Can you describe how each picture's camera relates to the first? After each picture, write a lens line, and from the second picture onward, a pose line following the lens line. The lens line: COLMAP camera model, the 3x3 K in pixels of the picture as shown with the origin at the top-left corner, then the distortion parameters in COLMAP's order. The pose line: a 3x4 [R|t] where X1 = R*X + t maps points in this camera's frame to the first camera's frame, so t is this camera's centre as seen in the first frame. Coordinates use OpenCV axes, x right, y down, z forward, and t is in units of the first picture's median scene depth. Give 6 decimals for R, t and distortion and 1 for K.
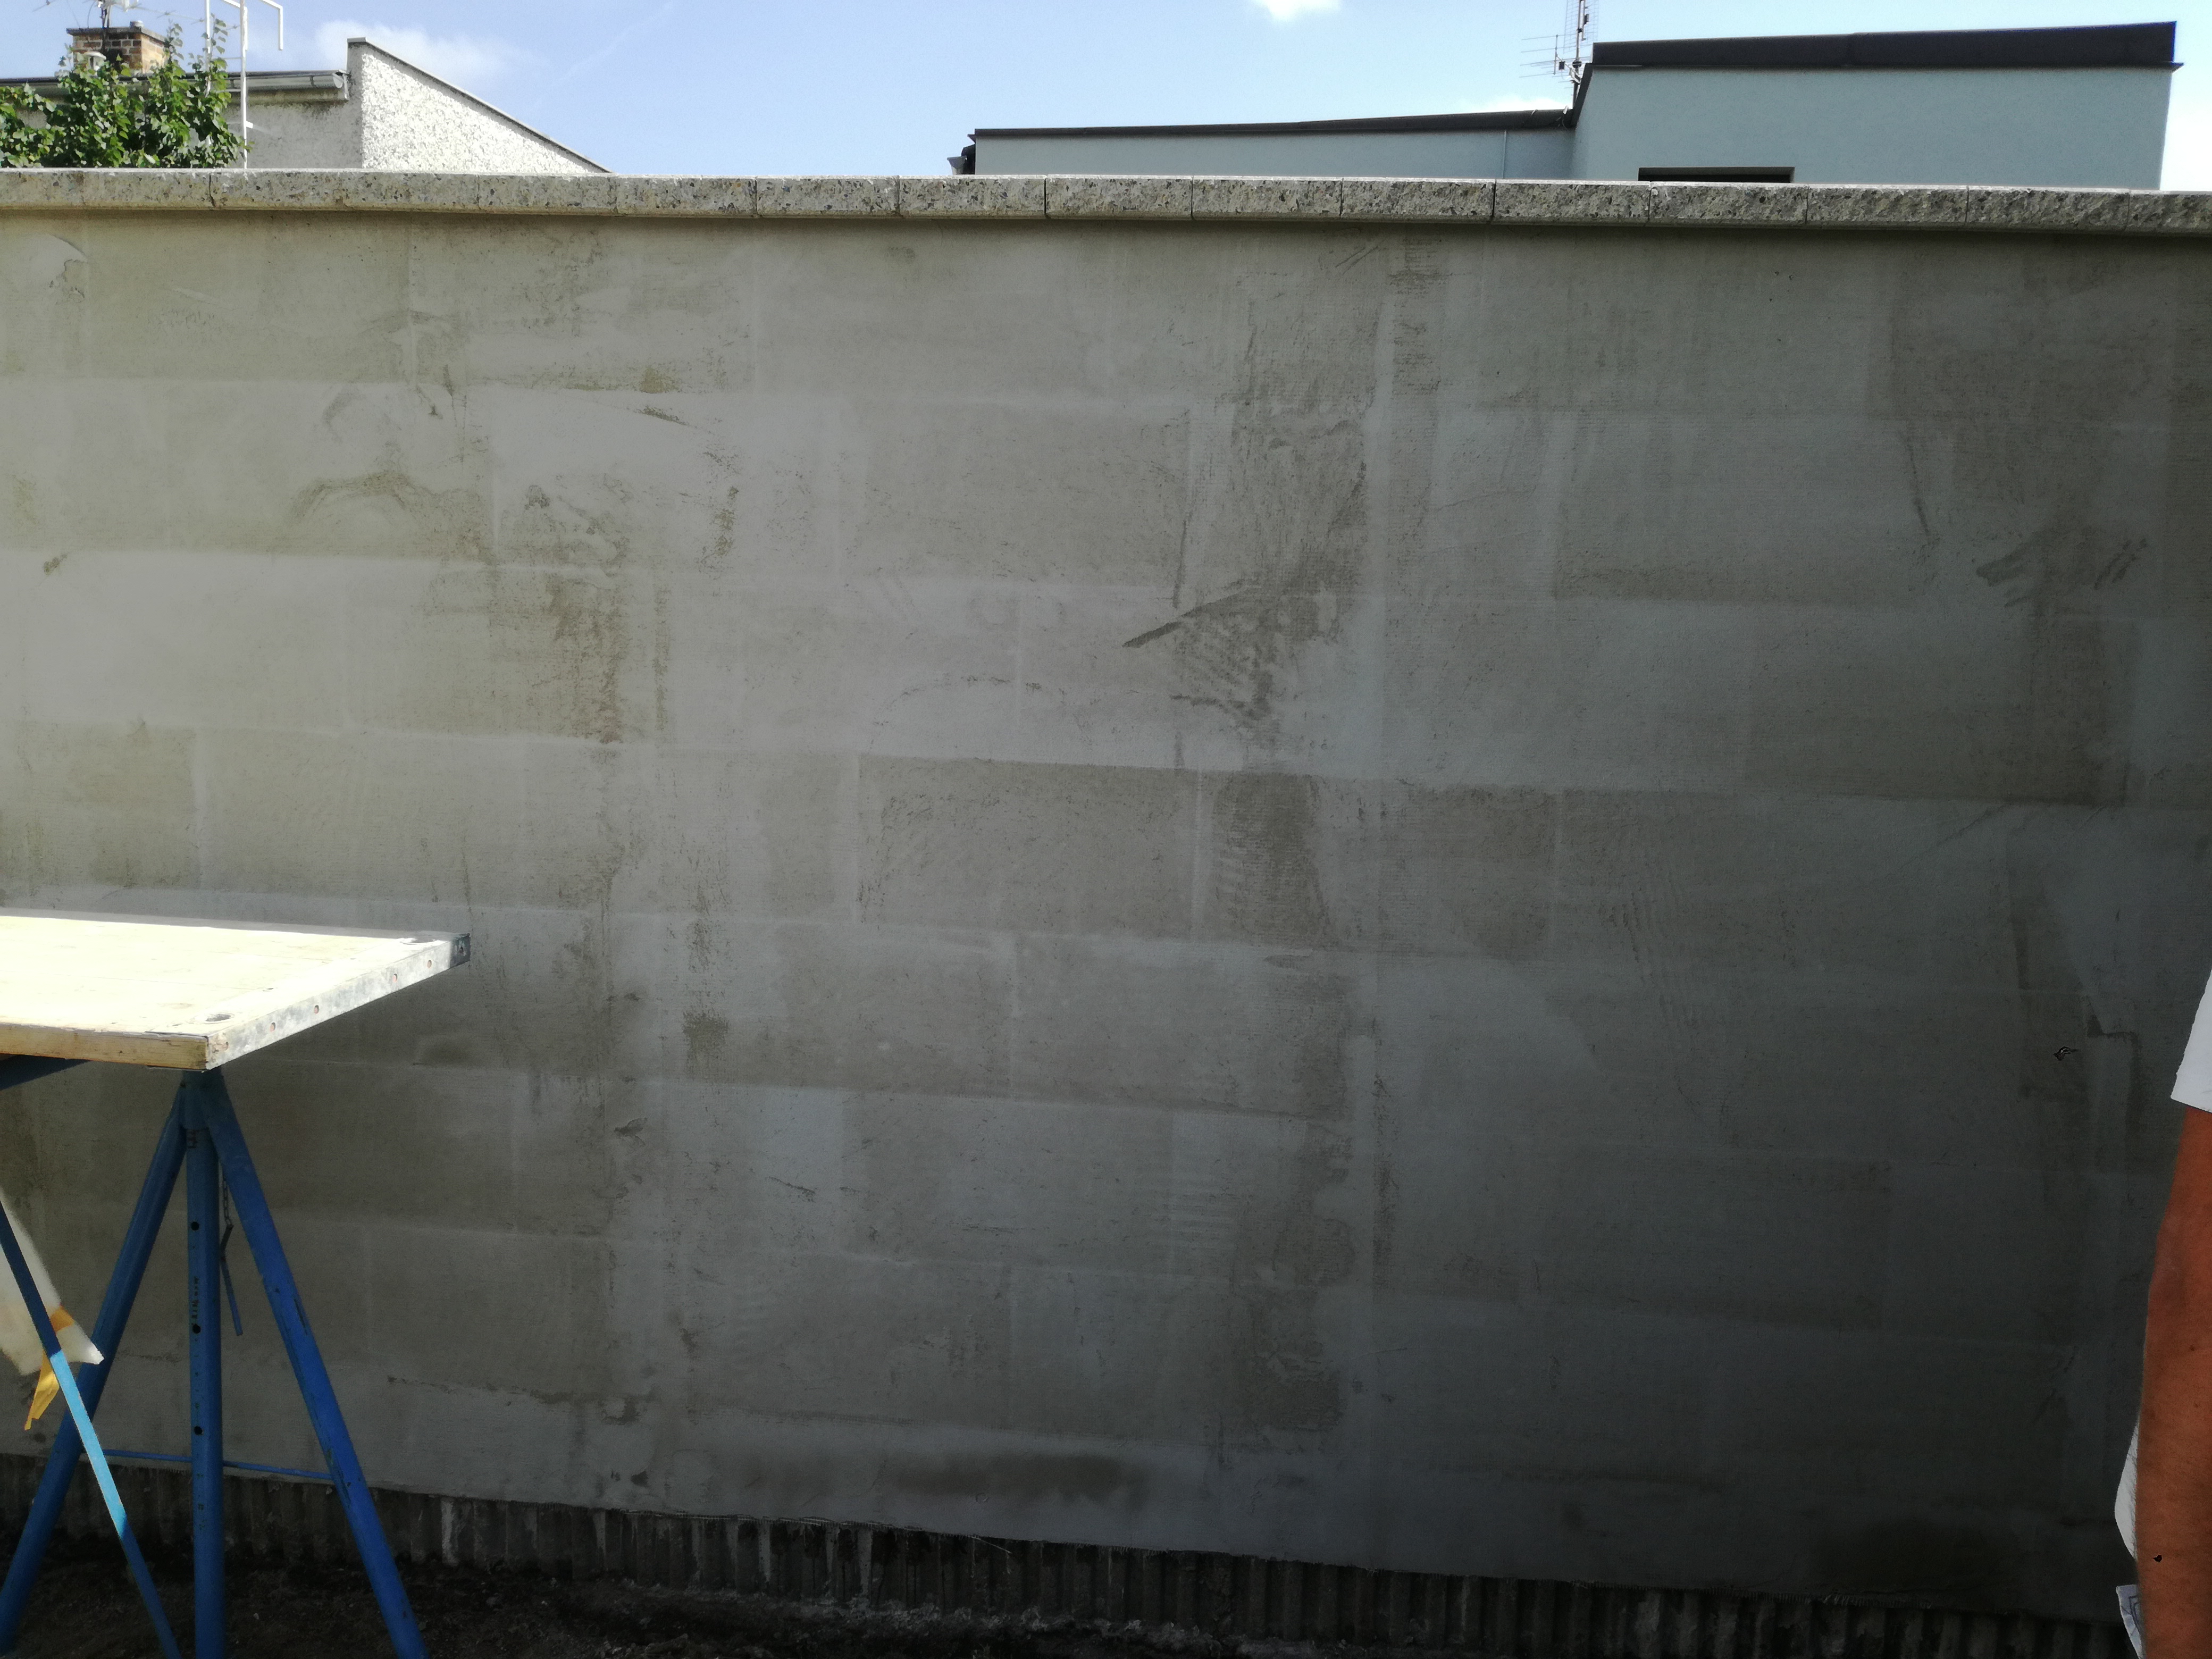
lens RADIAL K [[1819.7, 0, 1113.6], [0, 1819.7, 834.9], [0, 0, 1]] dist [0.089636, -0.155305]
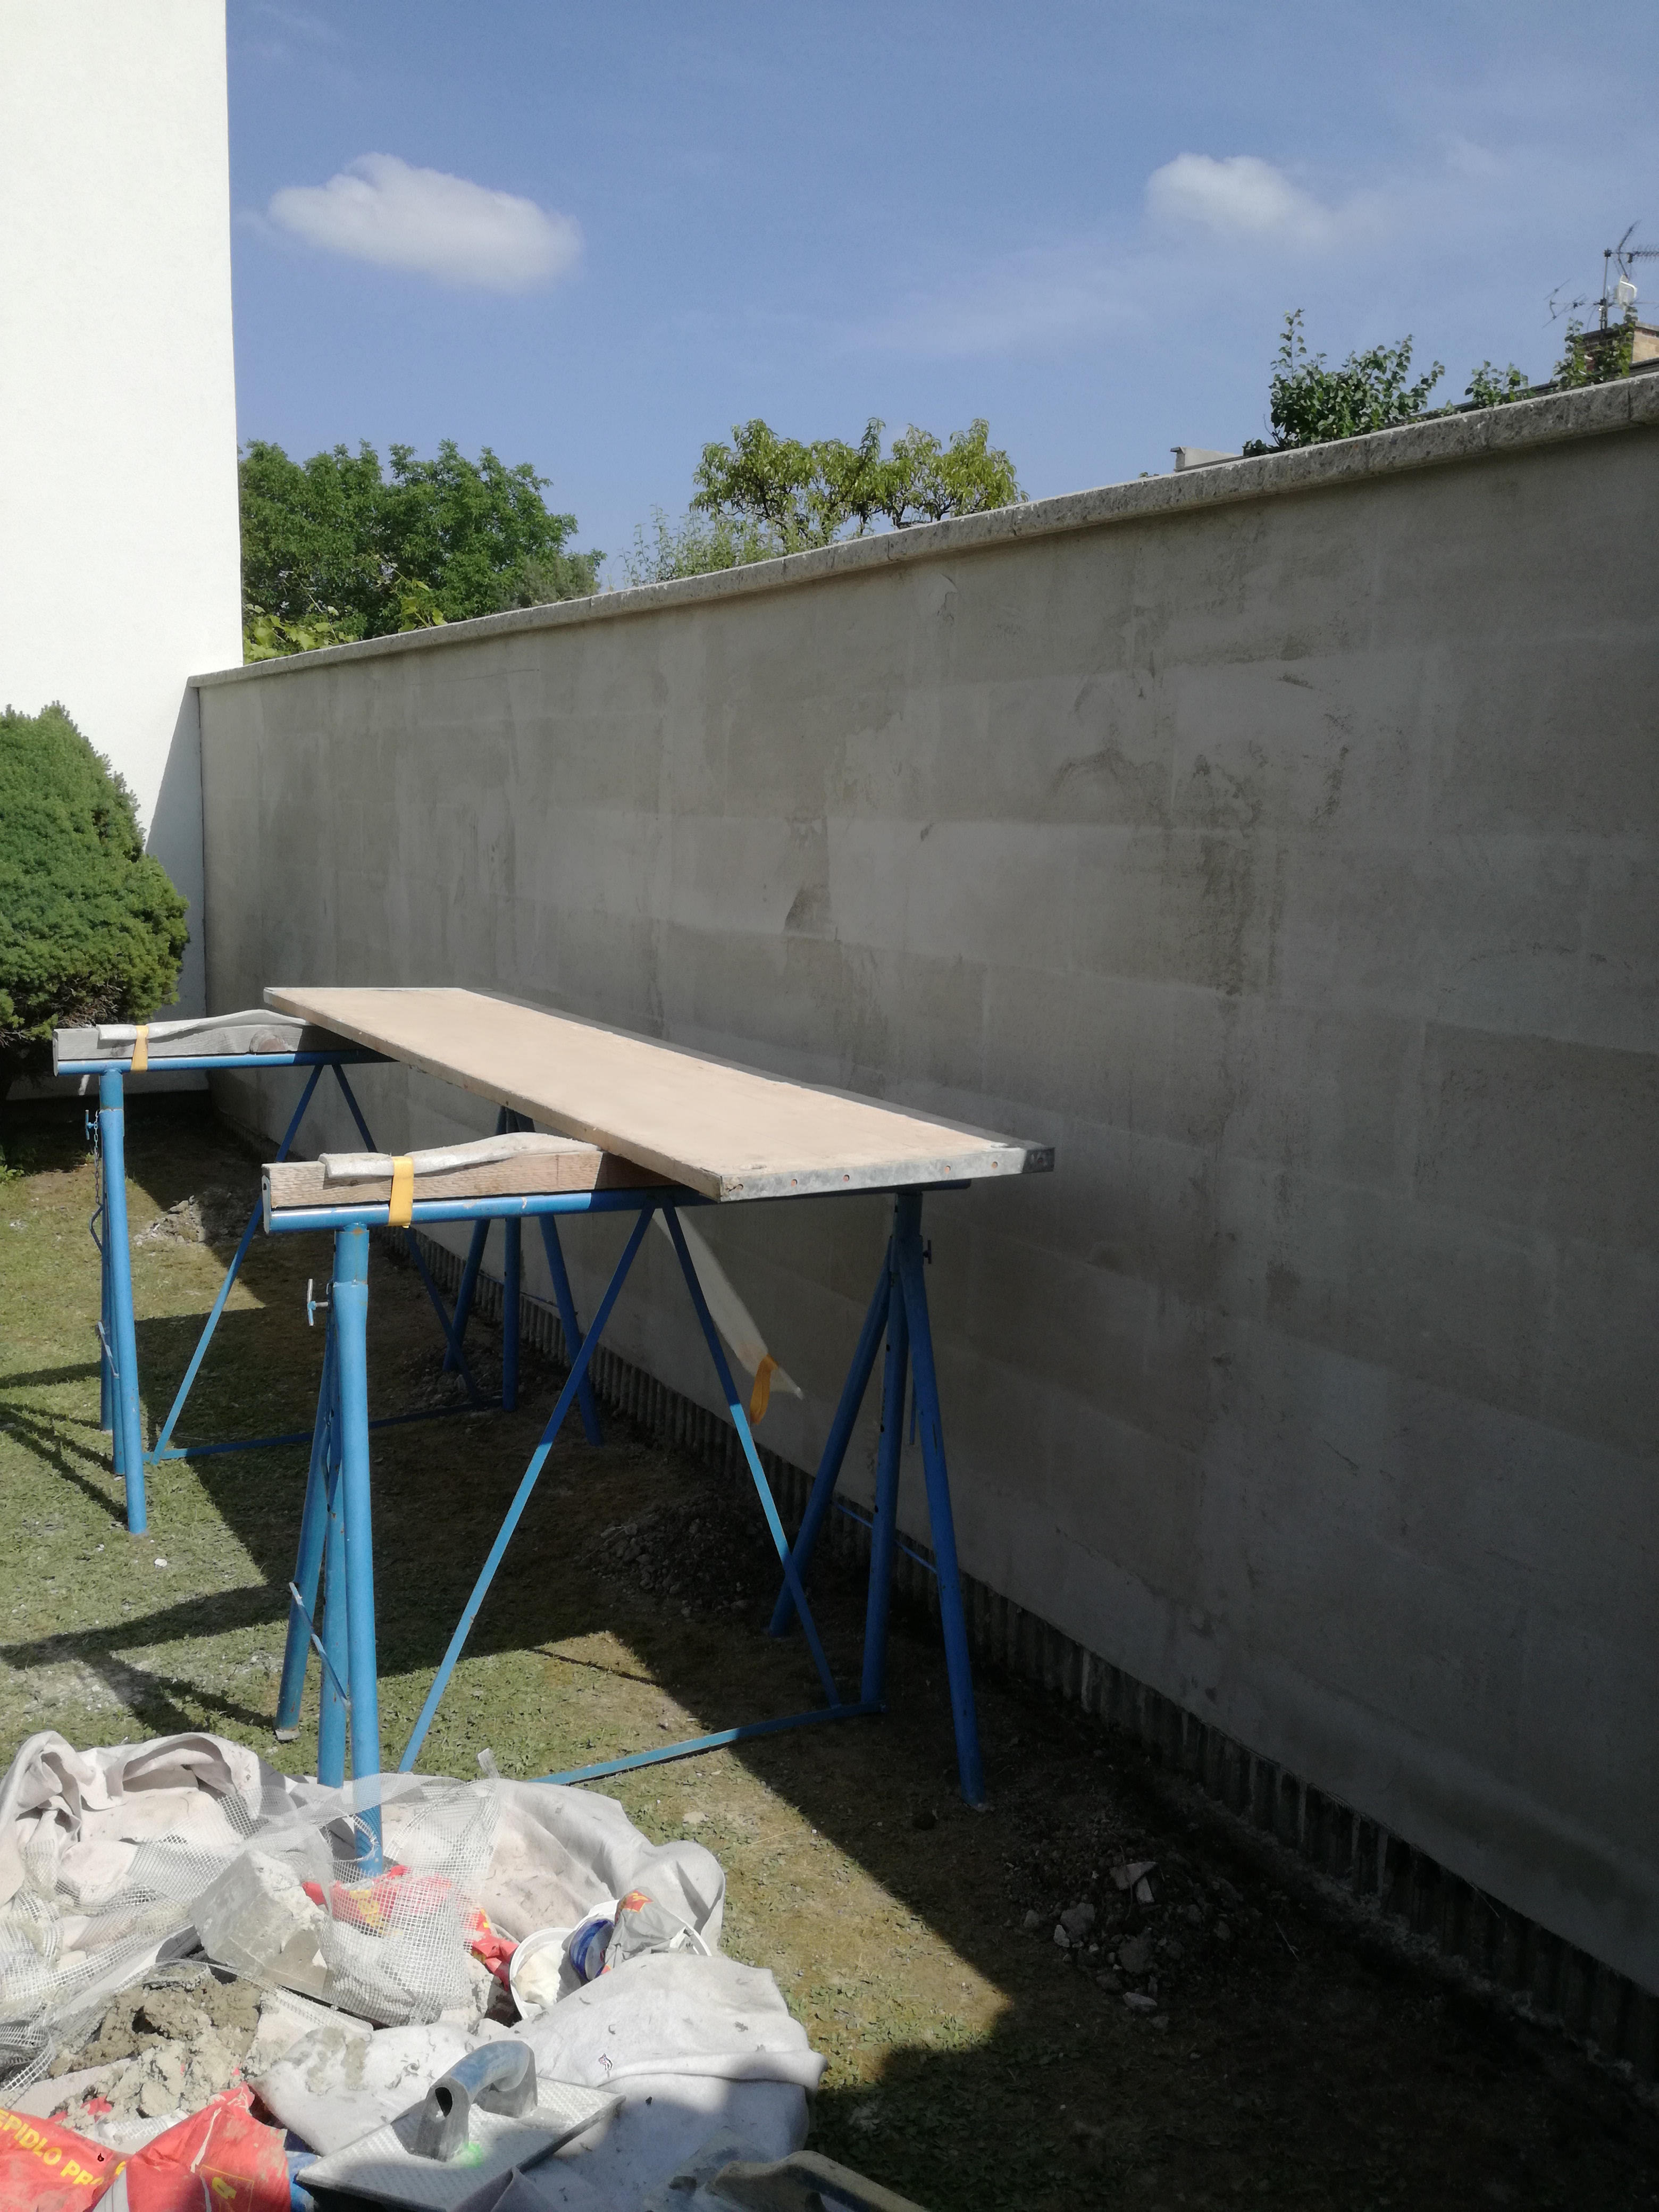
lens RADIAL K [[1819.7, 0, 813.7], [0, 1819.7, 1098.3], [0, 0, 1]] dist [0.089636, -0.155305]
pose [[0.611370, 0.108563, -0.783862, 0.415164], [-0.115037, 0.992215, 0.047697, -0.013357], [0.782939, 0.061012, 0.619100, 0.158235]]
